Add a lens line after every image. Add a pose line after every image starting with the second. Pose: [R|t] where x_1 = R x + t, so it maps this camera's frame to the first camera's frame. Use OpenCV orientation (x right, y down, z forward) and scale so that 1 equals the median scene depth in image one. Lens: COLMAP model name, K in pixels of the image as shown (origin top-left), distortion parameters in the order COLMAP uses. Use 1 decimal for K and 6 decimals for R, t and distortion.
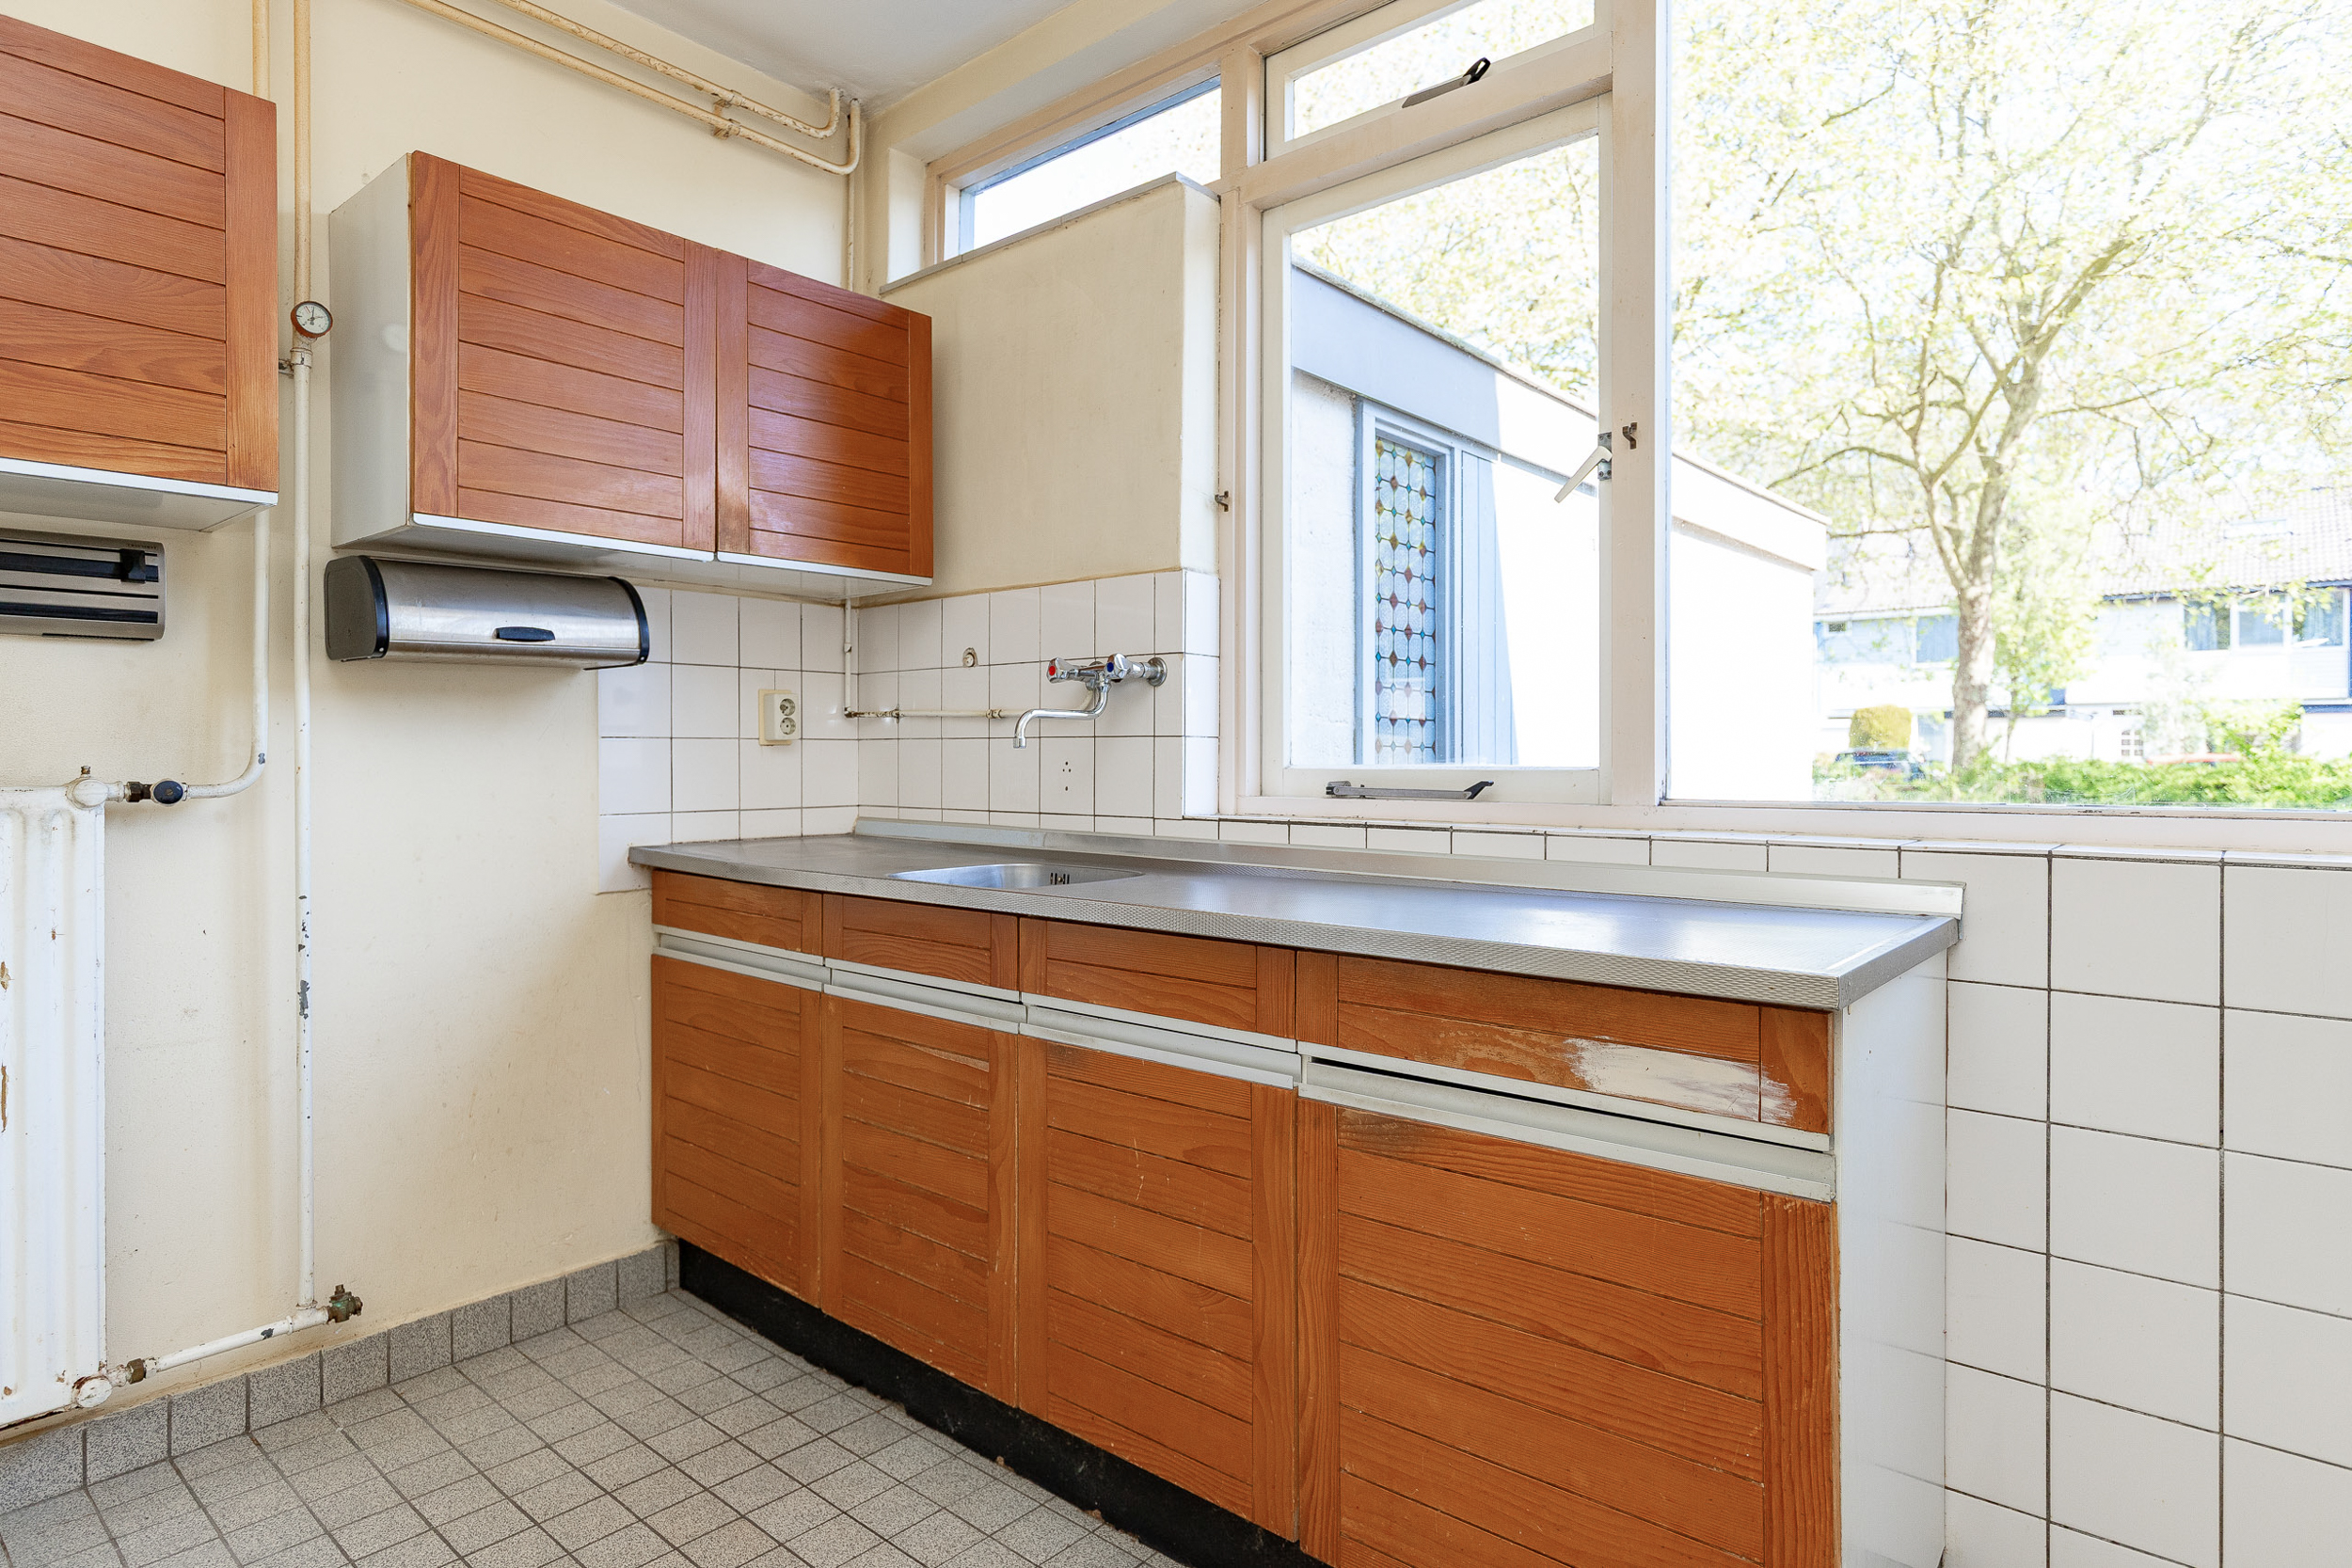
lens RADIAL K [[1275.1, 0, 1175.3], [0, 1275.1, 755.0], [0, 0, 1]] dist [0.000854, 0.000548]
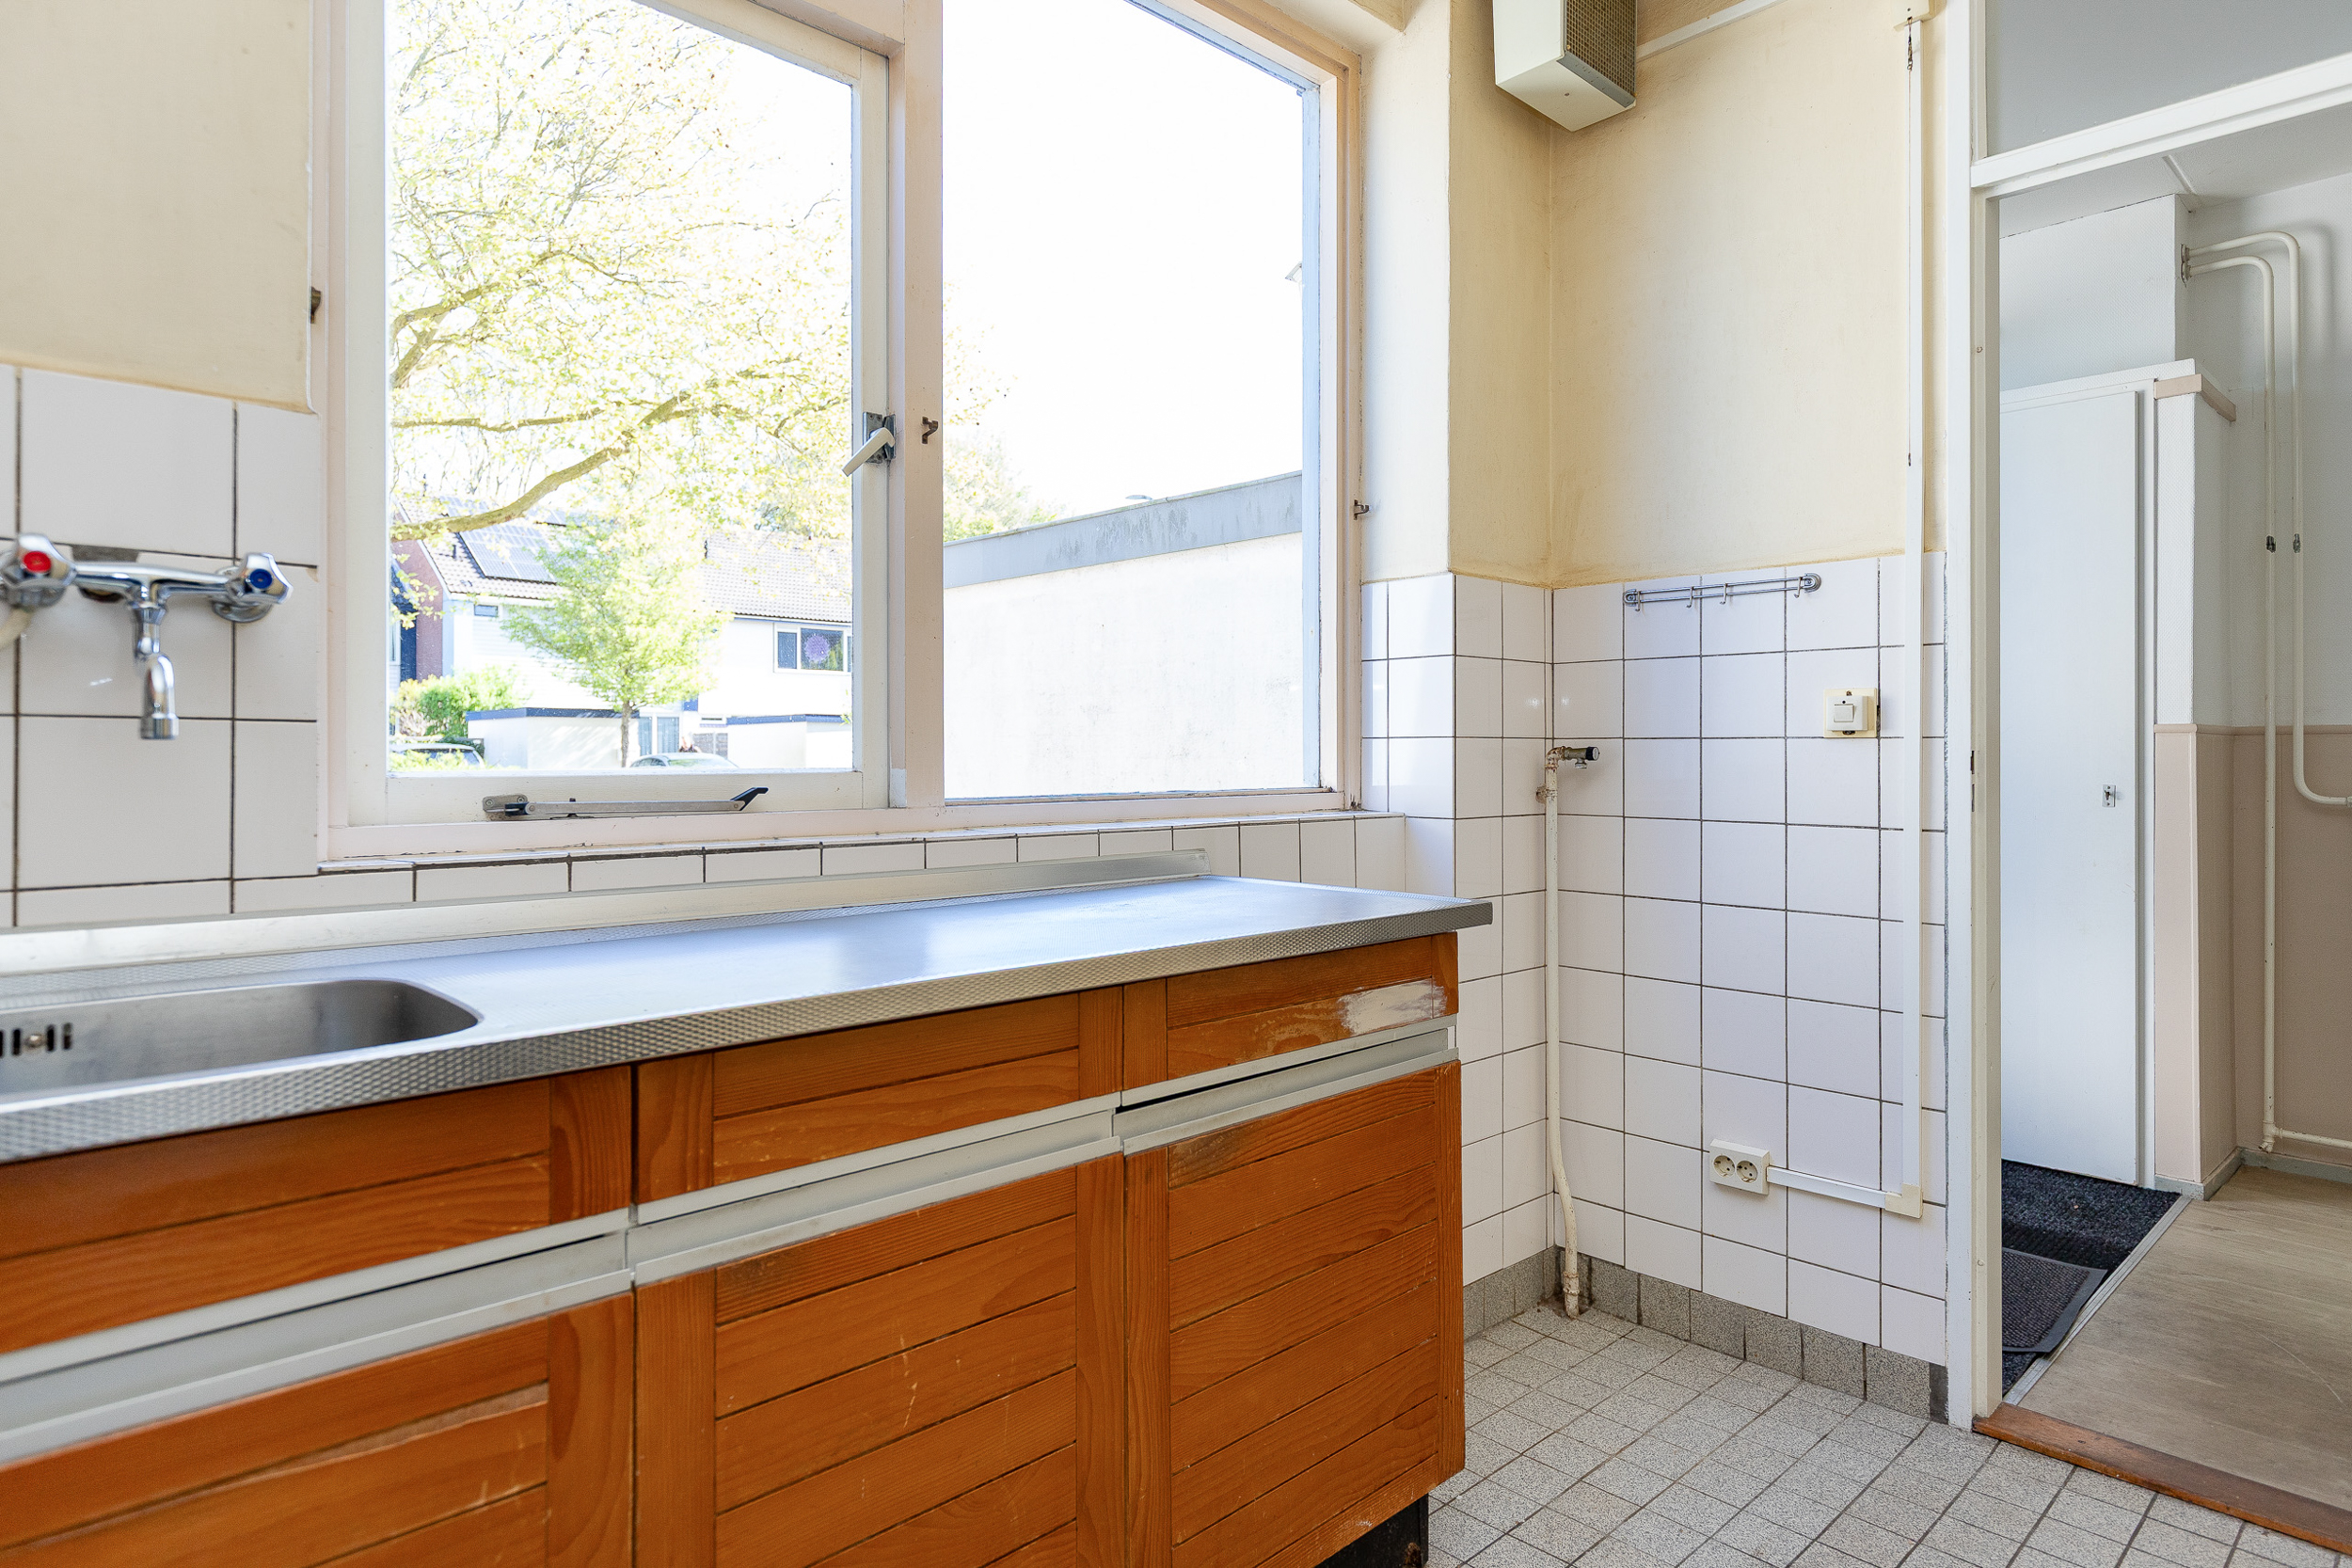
lens RADIAL K [[1296.7, 0, 1175.8], [0, 1296.7, 751.4], [0, 0, 1]] dist [0.018706, -0.000429]
pose [[0.111263, 0.000478, 0.993791, -0.583829], [-0.000690, 1.000000, -0.000403, -0.002702], [-0.993791, -0.000641, 0.111263, 0.662425]]
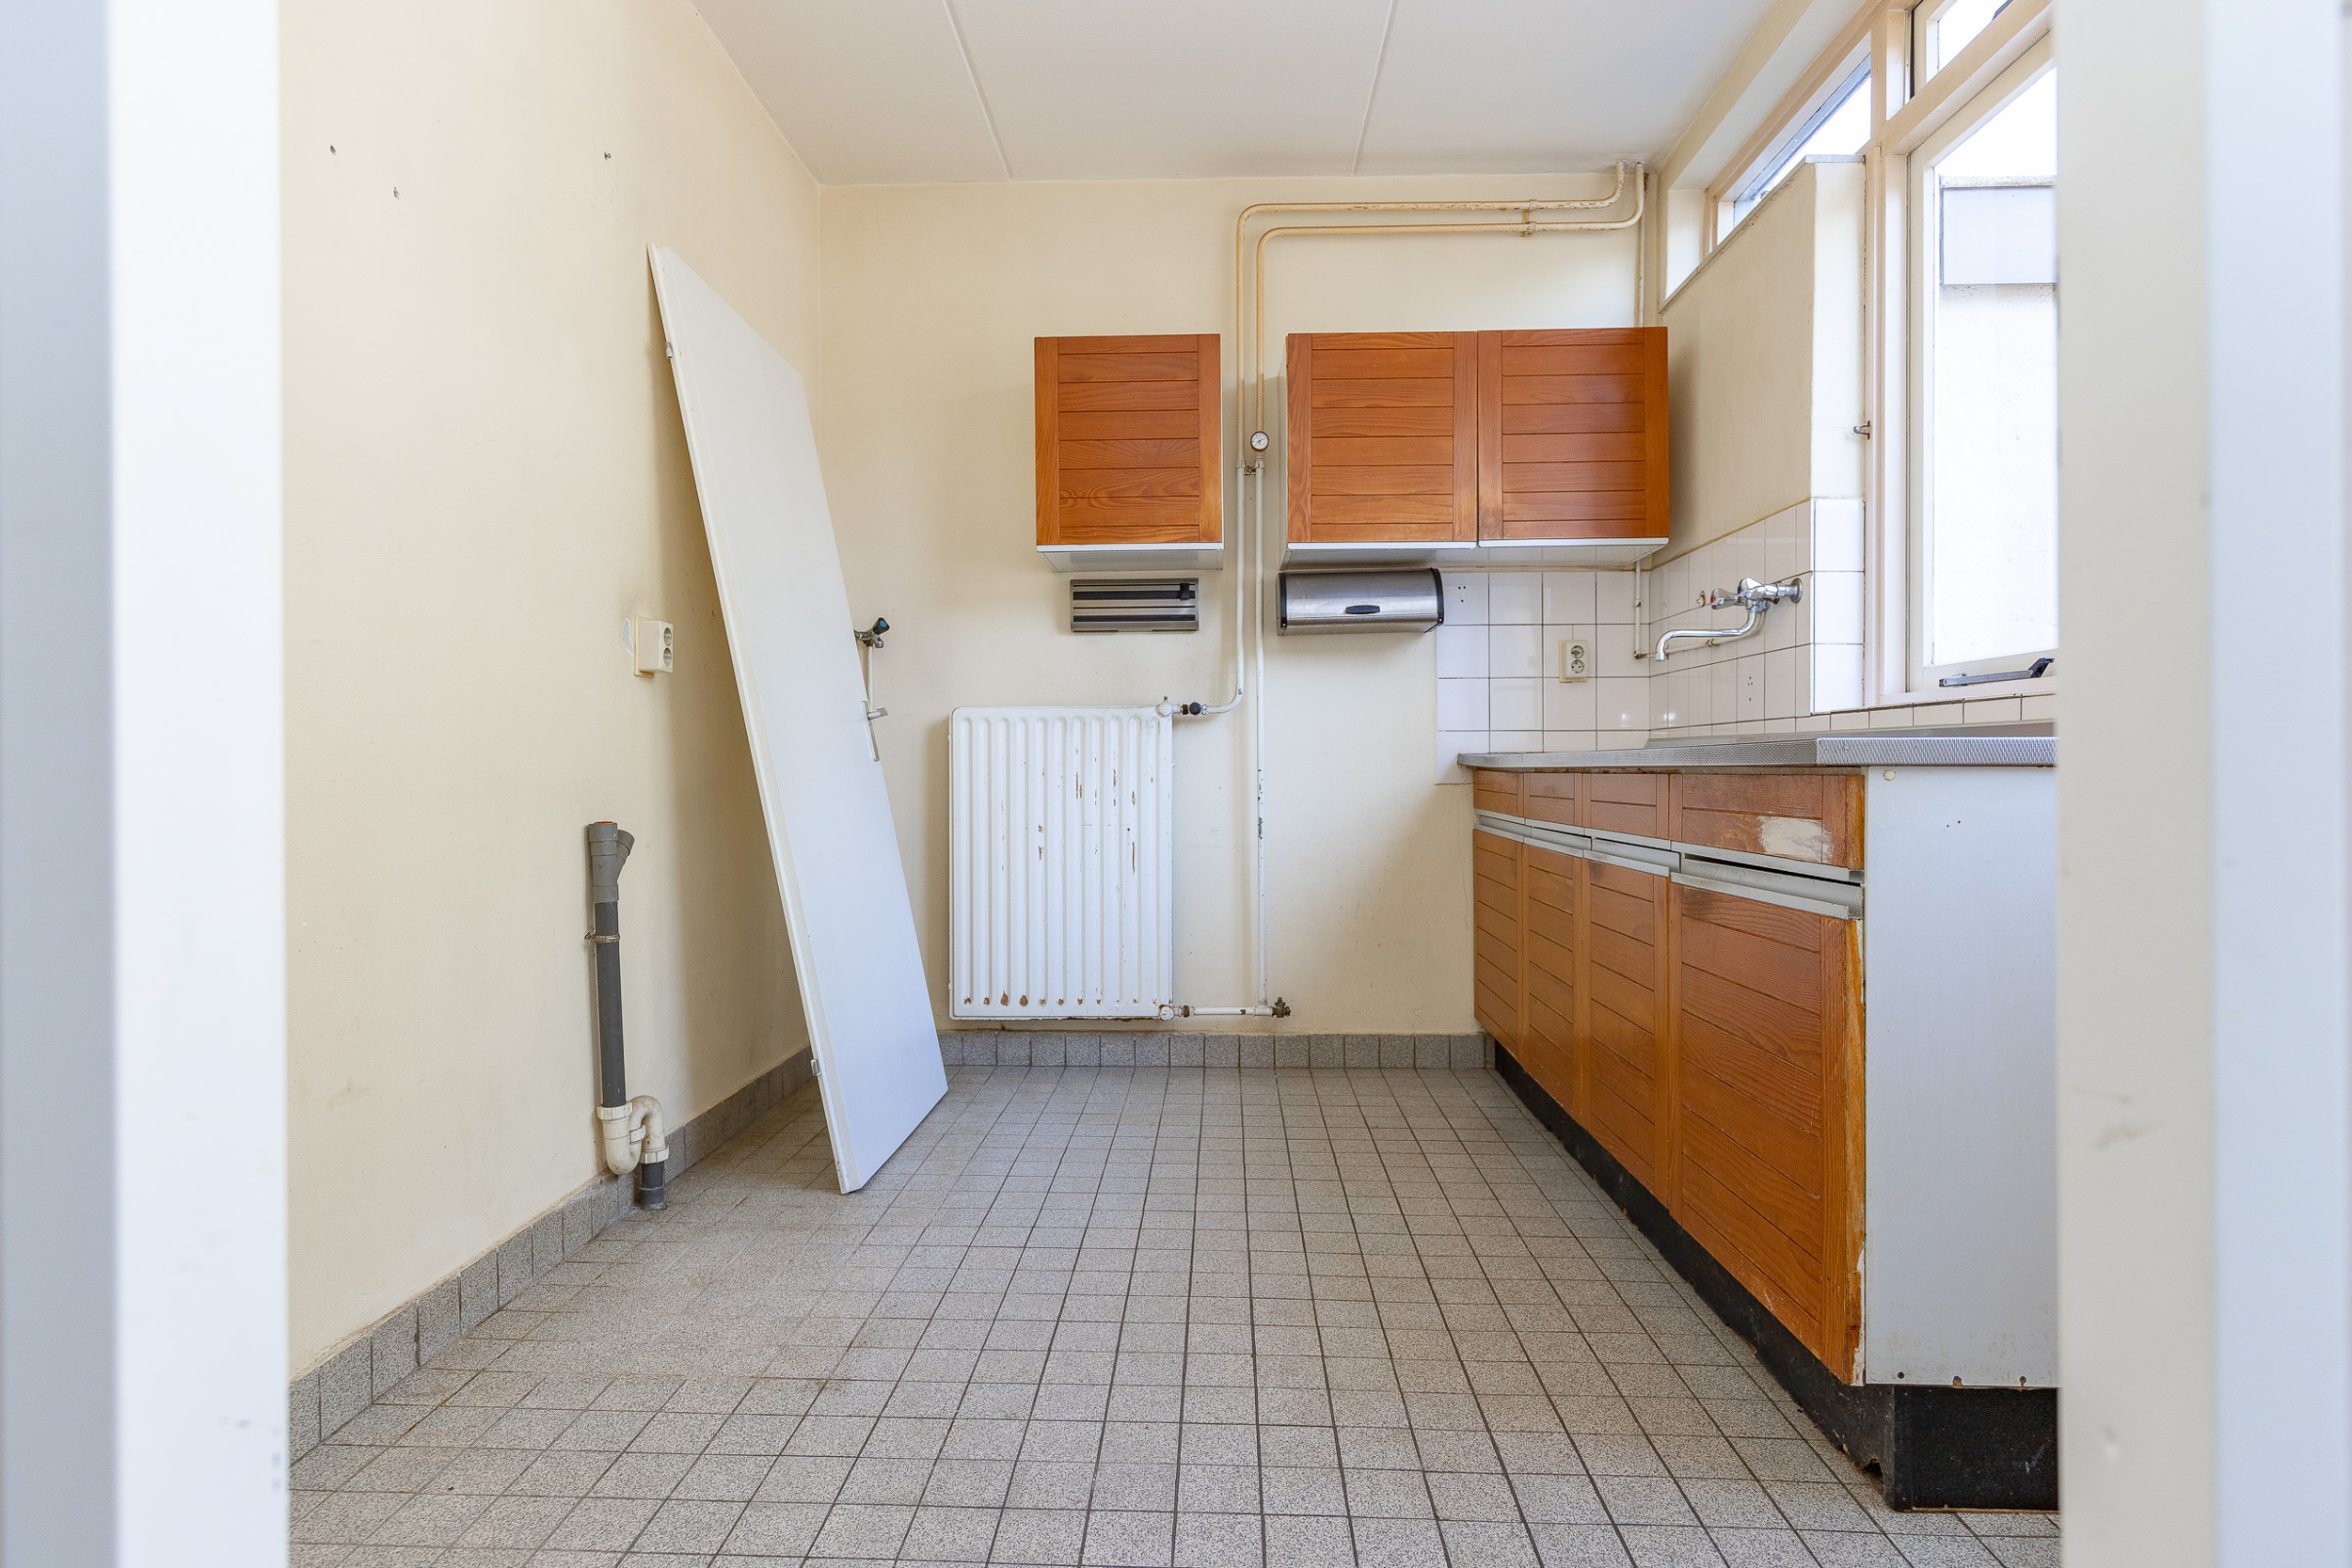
lens RADIAL K [[1273.8, 0, 1181.7], [0, 1273.8, 774.5], [0, 0, 1]] dist [0.002121, -0.001464]
pose [[0.629850, 0.000735, -0.776717, 0.625705], [0.003966, 0.999983, 0.004162, 0.111302], [0.776707, -0.005702, 0.629836, -0.194944]]
